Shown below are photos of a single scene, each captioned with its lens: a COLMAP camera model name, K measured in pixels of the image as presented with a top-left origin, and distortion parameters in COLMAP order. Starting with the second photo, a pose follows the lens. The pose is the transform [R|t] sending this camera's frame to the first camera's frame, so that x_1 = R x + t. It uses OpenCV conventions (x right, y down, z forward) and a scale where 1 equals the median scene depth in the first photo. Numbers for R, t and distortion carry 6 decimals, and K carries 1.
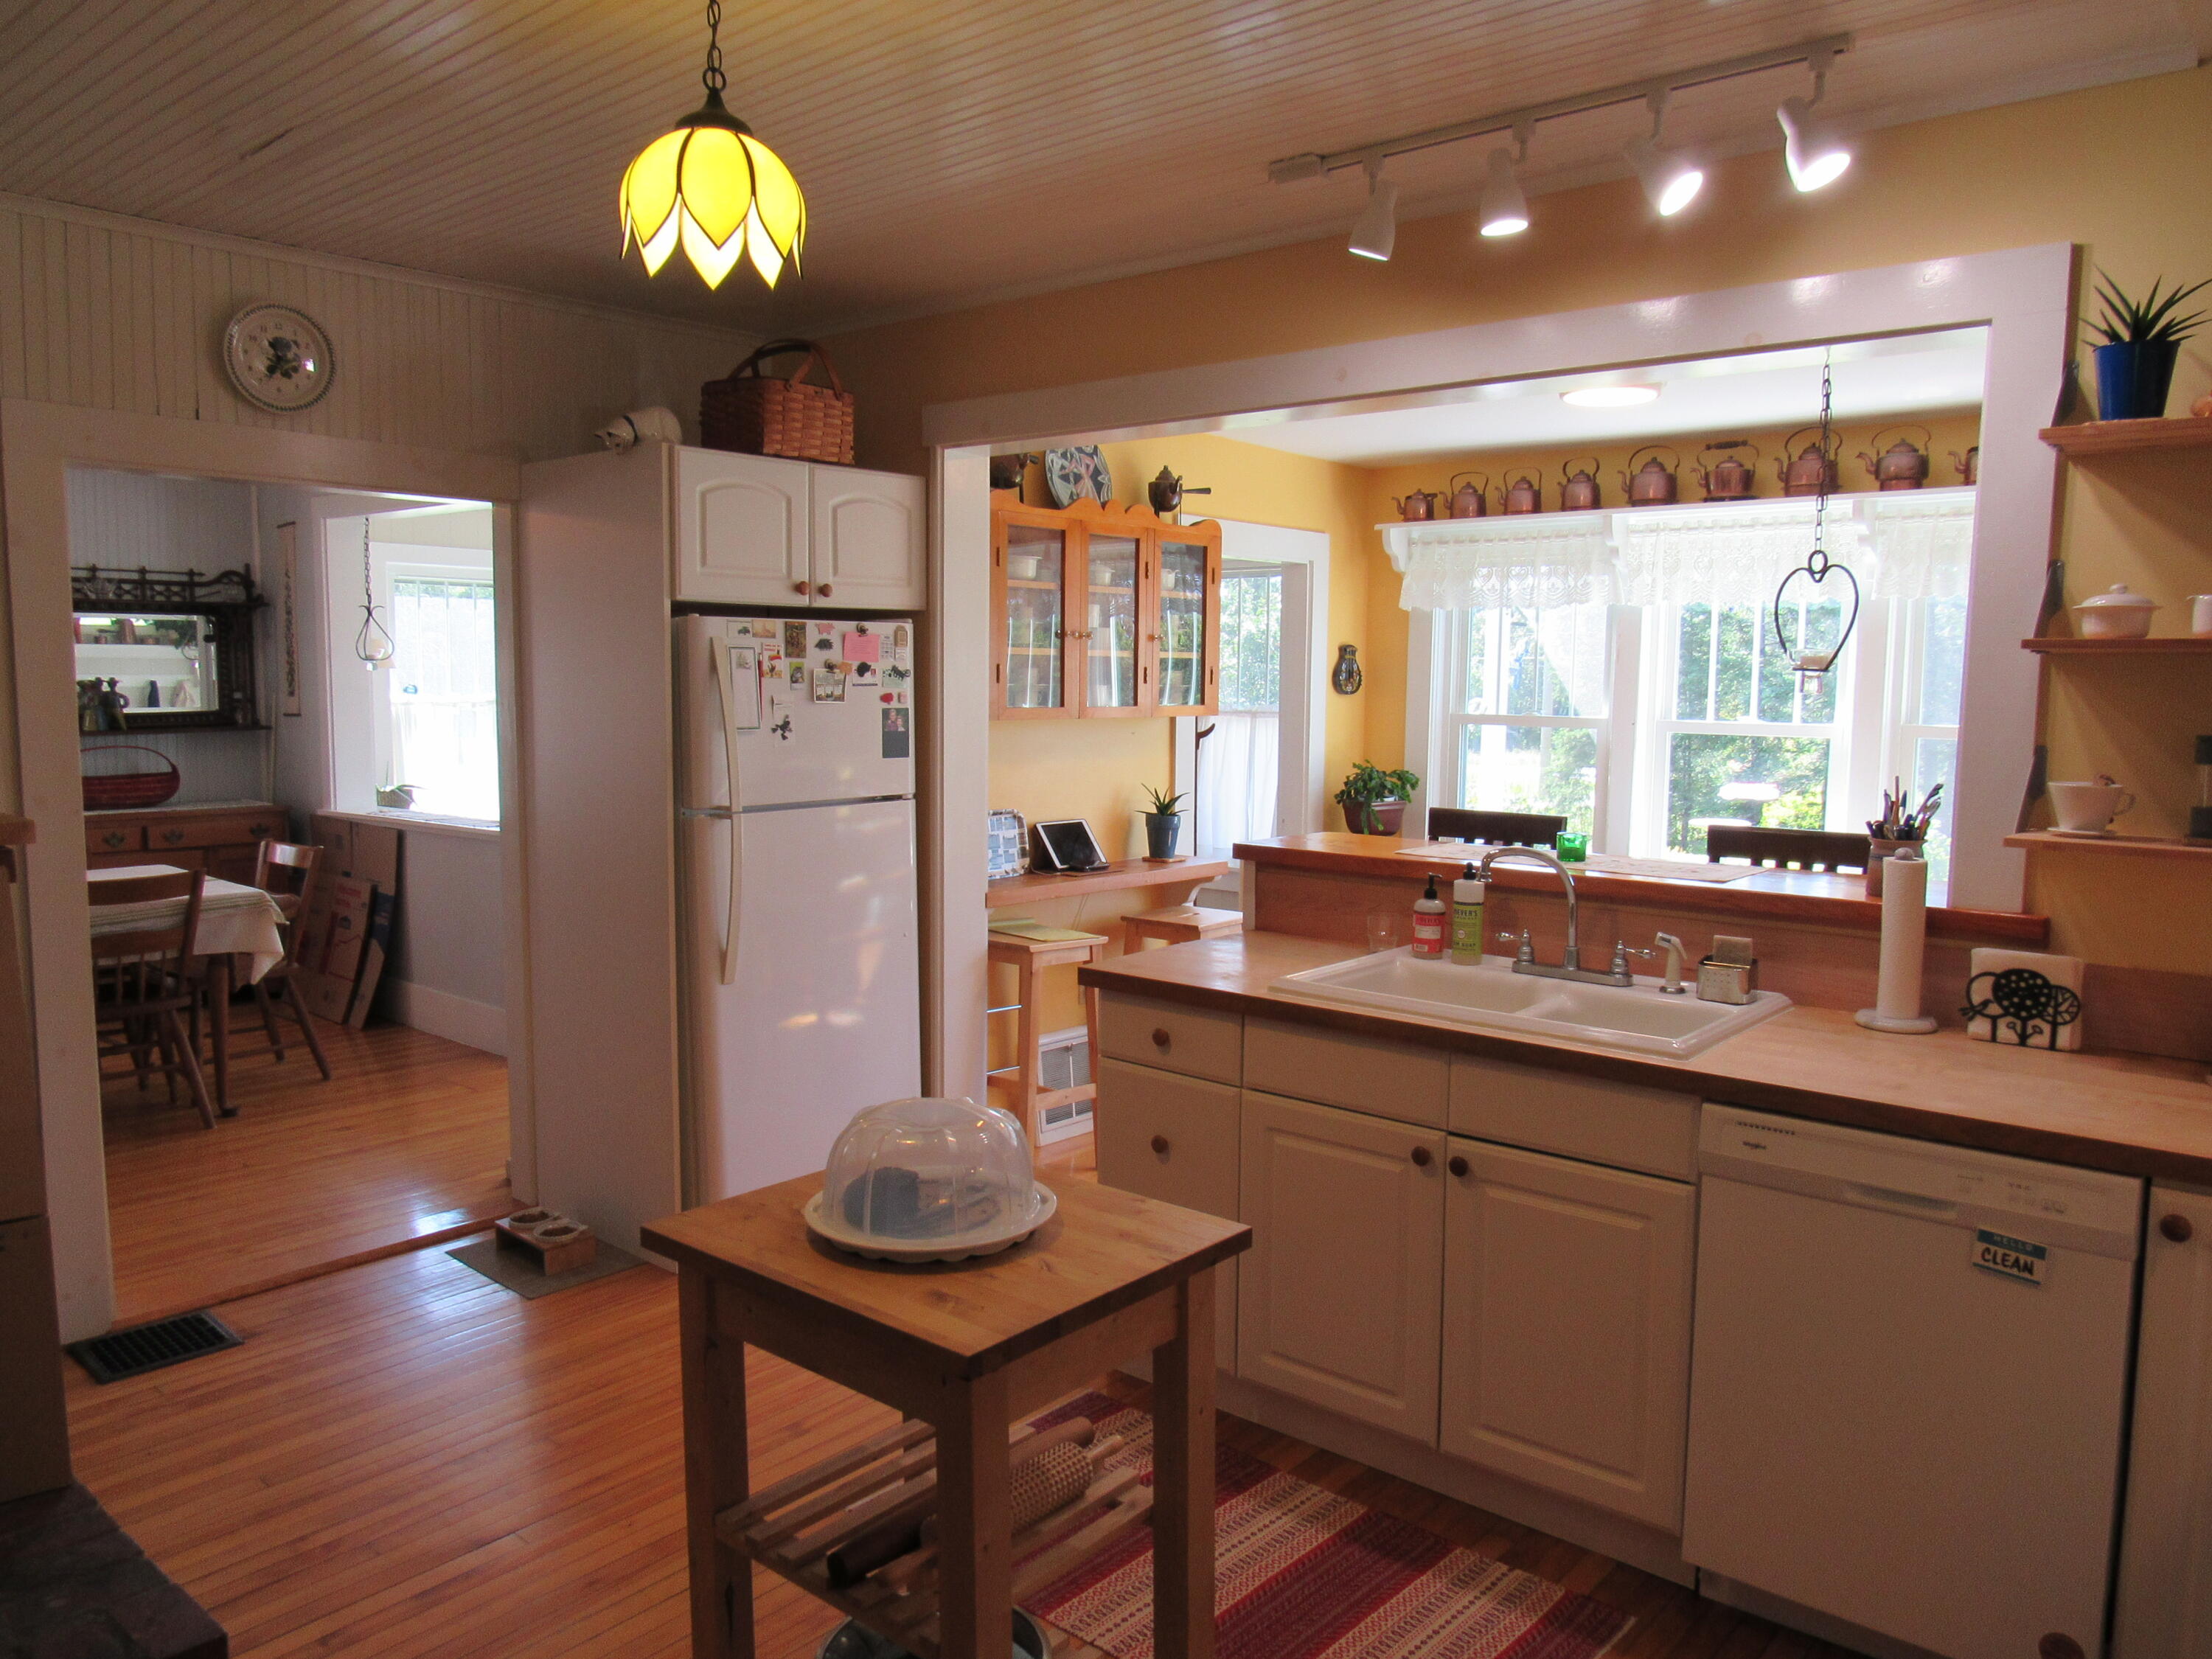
lens RADIAL K [[1597.7, 0, 1106.0], [0, 1597.7, 829.5], [0, 0, 1]] dist [-0.008369, 0.001575]
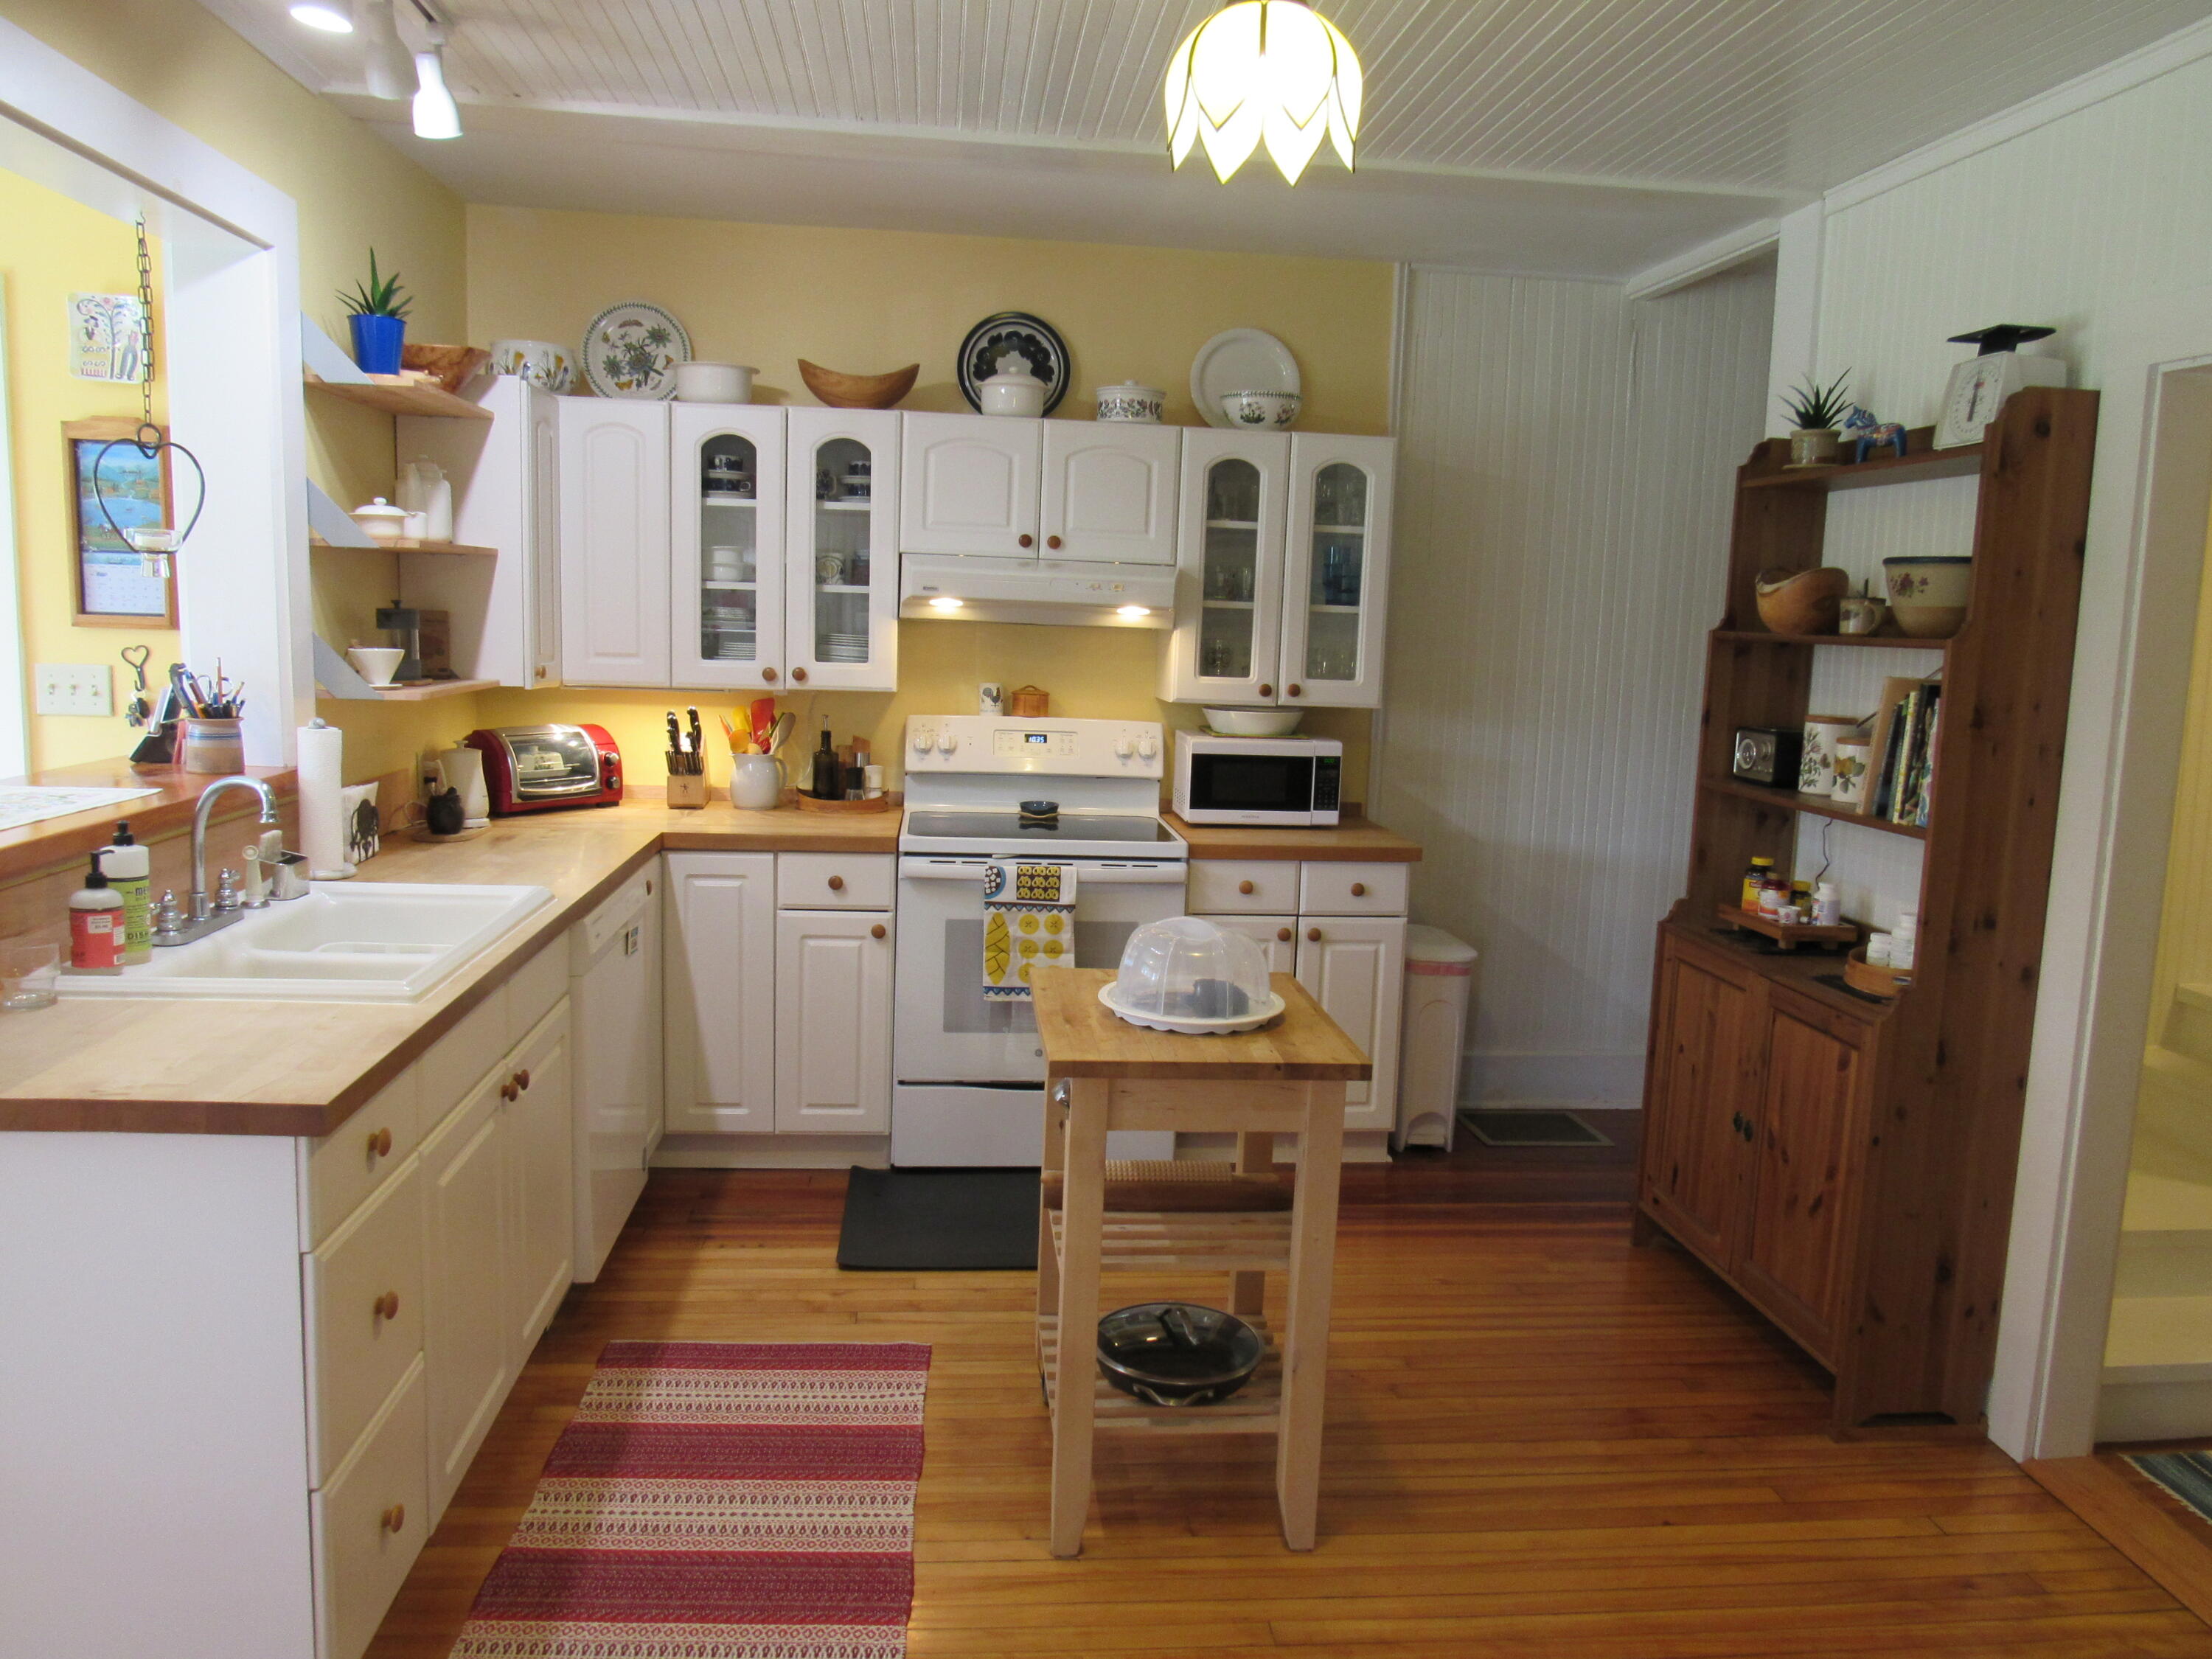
lens RADIAL K [[1597.7, 0, 1106.0], [0, 1597.7, 829.5], [0, 0, 1]] dist [-0.008369, 0.001575]
pose [[-0.728978, -0.127334, 0.672590, -0.681346], [0.026629, 0.976528, 0.213737, -0.137414], [-0.684019, 0.173720, -0.708477, 1.438128]]
